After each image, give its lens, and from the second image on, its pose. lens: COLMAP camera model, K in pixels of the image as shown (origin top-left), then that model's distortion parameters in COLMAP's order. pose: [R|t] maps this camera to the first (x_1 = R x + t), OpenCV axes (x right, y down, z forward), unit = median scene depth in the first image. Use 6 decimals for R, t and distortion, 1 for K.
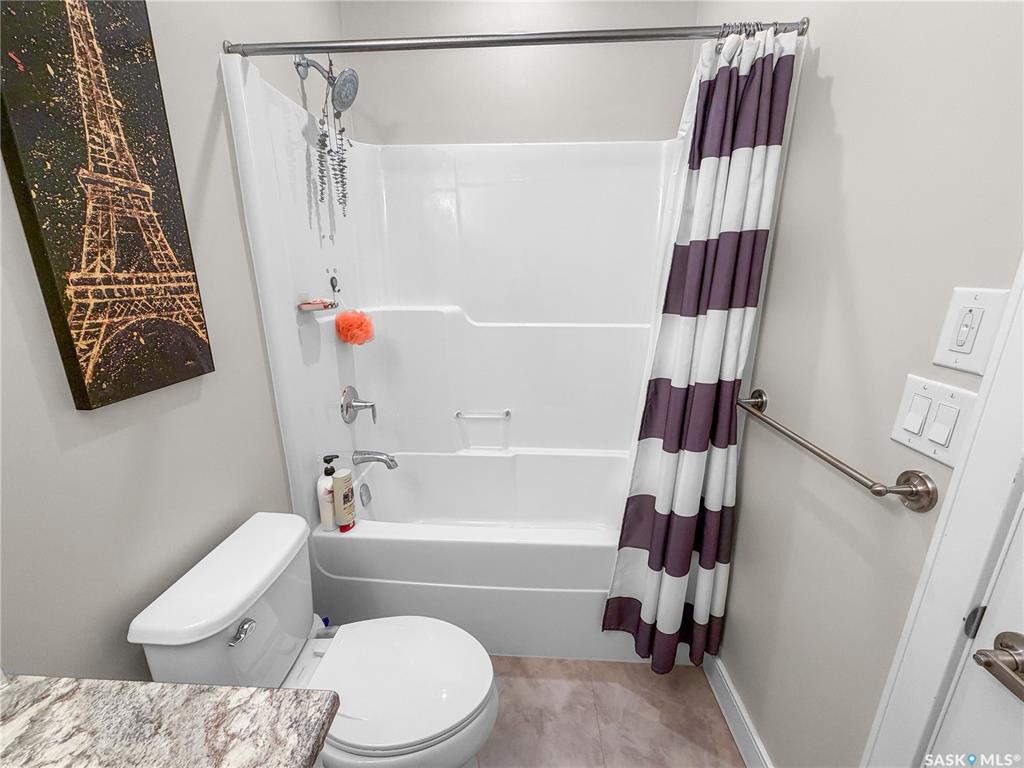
lens RADIAL K [[411.5, 0, 512.0], [0, 411.5, 384.0], [0, 0, 1]] dist [-0.001640, -0.000311]
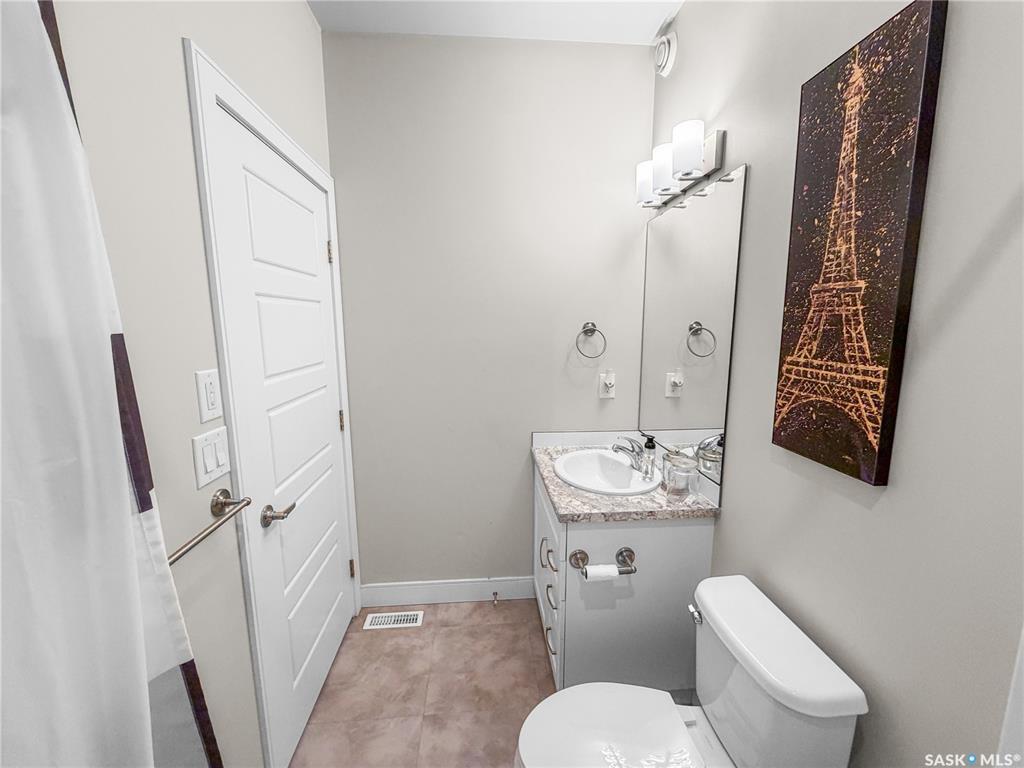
lens RADIAL K [[411.5, 0, 512.0], [0, 411.5, 384.0], [0, 0, 1]] dist [-0.001640, -0.000311]
pose [[-0.991901, 0.023568, -0.124807, 0.100970], [-0.029161, 0.914130, 0.404372, -0.668712], [0.123620, 0.404737, -0.906039, 2.011507]]
